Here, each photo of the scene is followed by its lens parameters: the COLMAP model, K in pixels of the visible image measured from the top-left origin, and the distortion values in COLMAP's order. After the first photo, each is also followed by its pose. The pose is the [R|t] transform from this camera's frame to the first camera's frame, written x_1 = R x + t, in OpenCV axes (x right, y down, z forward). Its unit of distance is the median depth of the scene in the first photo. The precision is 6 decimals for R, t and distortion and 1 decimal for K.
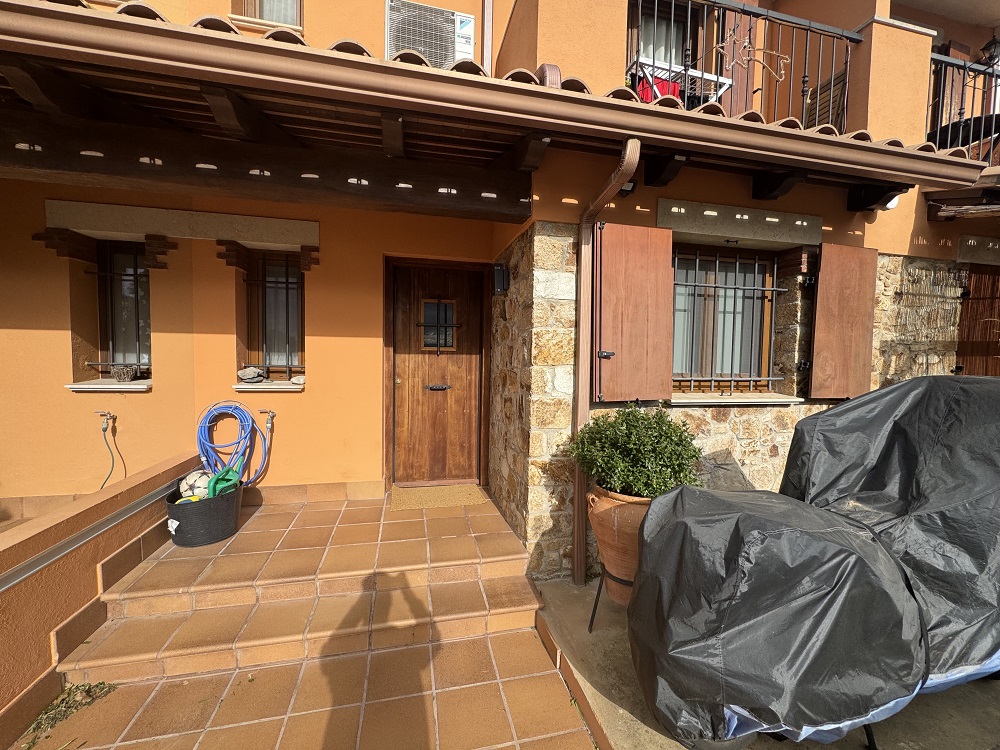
lens RADIAL K [[399.2, 0, 498.9], [0, 399.2, 374.2], [0, 0, 1]] dist [-0.001933, 0.000218]
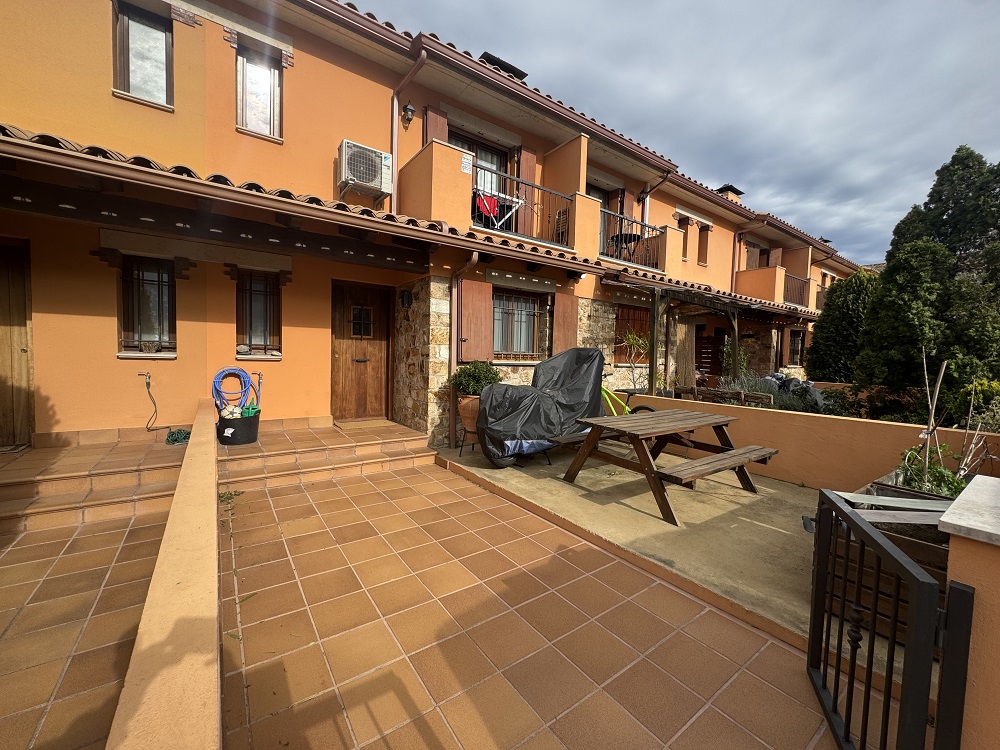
lens RADIAL K [[399.2, 0, 500.1], [0, 399.2, 373.5], [0, 0, 1]] dist [-0.001933, 0.000218]
pose [[0.922650, -0.011875, 0.385455, -0.329329], [0.009901, 0.999926, 0.007106, 0.102228], [-0.385511, -0.002740, 0.922699, -0.912079]]
